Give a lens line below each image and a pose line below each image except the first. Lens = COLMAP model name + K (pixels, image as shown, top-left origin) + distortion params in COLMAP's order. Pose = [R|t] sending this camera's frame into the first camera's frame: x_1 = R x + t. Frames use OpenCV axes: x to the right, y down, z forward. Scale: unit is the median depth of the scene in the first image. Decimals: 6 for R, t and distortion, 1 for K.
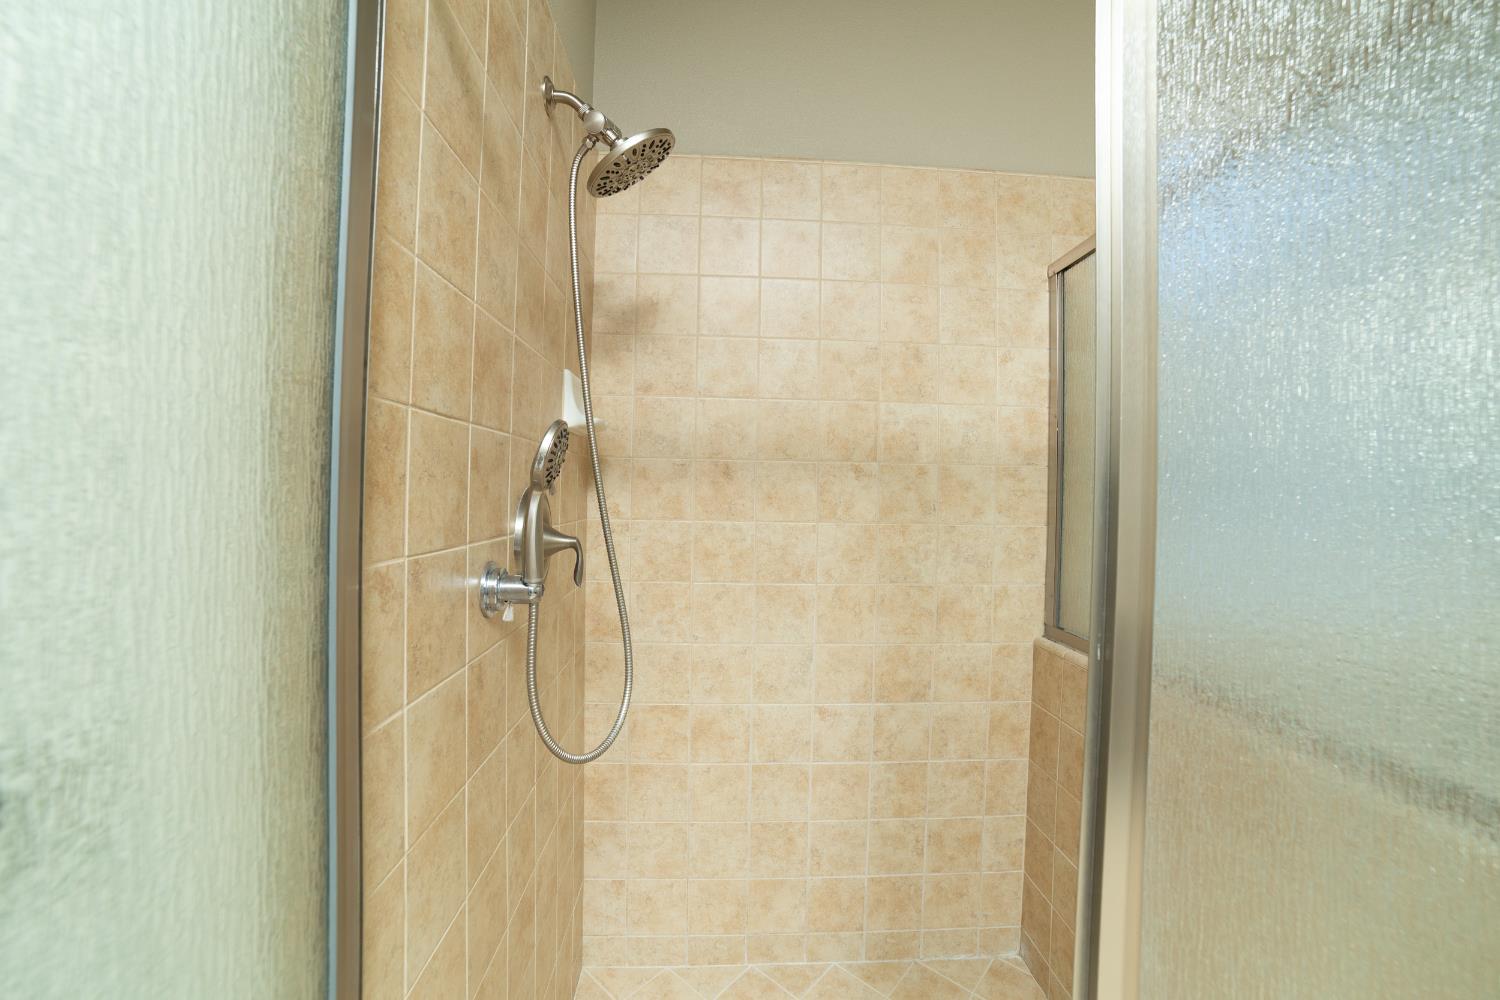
lens RADIAL K [[607.2, 0, 750.7], [0, 607.2, 492.4], [0, 0, 1]] dist [-0.085902, 0.035405]
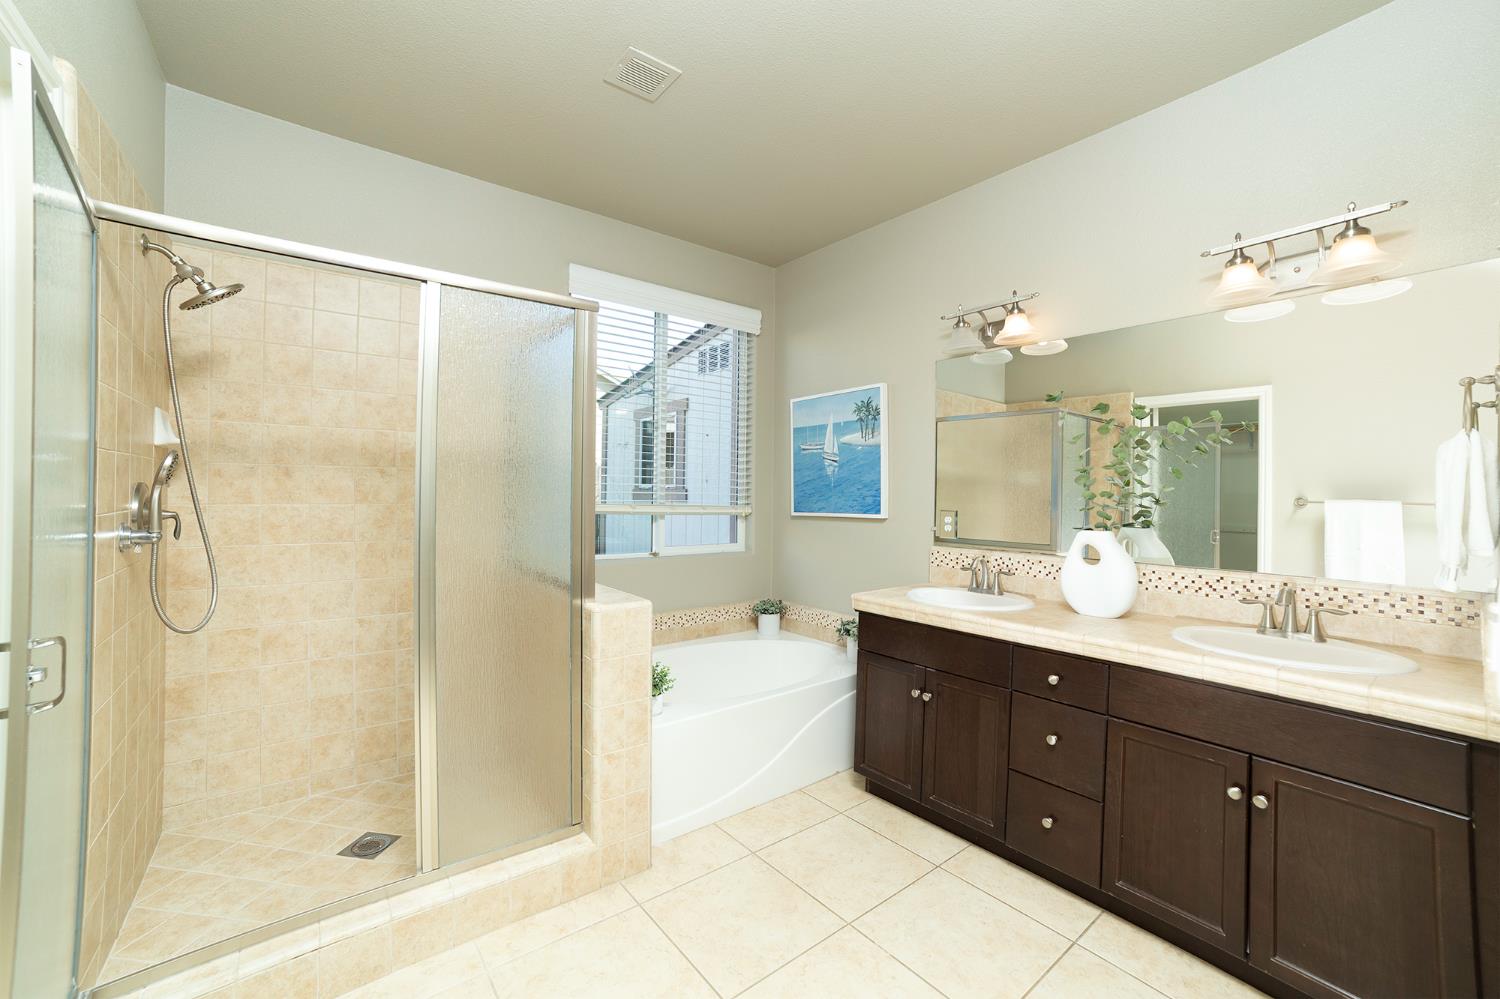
lens RADIAL K [[607.2, 0, 750.7], [0, 607.2, 491.9], [0, 0, 1]] dist [-0.085902, 0.035405]
pose [[0.825367, -0.008843, 0.564528, 0.097009], [0.001497, 0.999908, 0.013474, -0.002470], [-0.564595, -0.010276, 0.825304, -0.895936]]
